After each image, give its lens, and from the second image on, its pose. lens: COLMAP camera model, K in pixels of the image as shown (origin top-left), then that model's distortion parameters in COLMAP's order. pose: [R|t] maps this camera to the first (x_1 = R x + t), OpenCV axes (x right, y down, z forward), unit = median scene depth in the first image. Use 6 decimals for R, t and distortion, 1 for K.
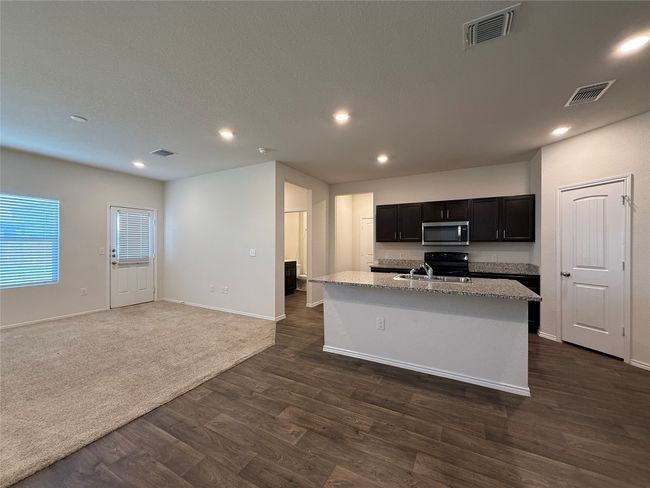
lens RADIAL K [[261.4, 0, 316.1], [0, 261.4, 243.8], [0, 0, 1]] dist [-0.000923, 0.000022]
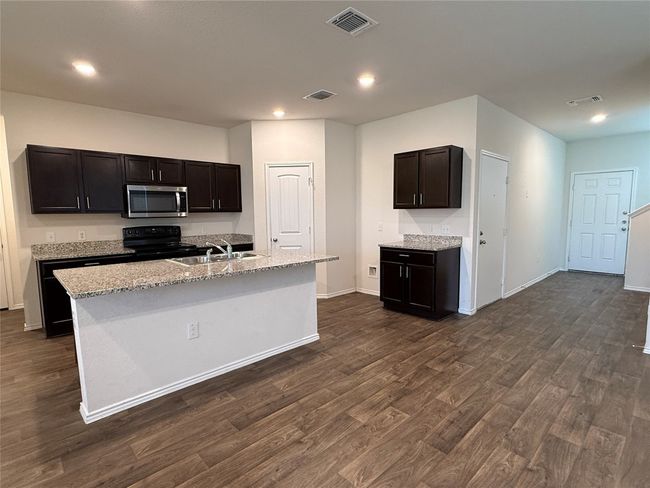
lens RADIAL K [[341.4, 0, 330.0], [0, 341.4, 247.6], [0, 0, 1]] dist [-0.001405, 0.001685]
pose [[0.280595, -0.103968, 0.954179, -0.447534], [0.009620, 0.994371, 0.105519, -0.008245], [-0.959778, -0.020429, 0.280015, 0.347947]]
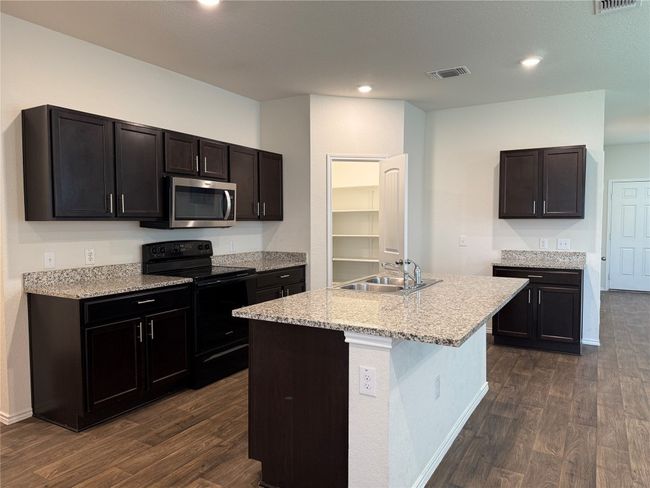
lens RADIAL K [[464.1, 0, 330.1], [0, 464.1, 245.1], [0, 0, 1]] dist [0.010341, -0.010022]
pose [[-0.006020, -0.050215, 0.998720, -0.549367], [0.000418, 0.998738, 0.050218, -0.005903], [-0.999982, 0.000720, -0.005992, 1.071016]]
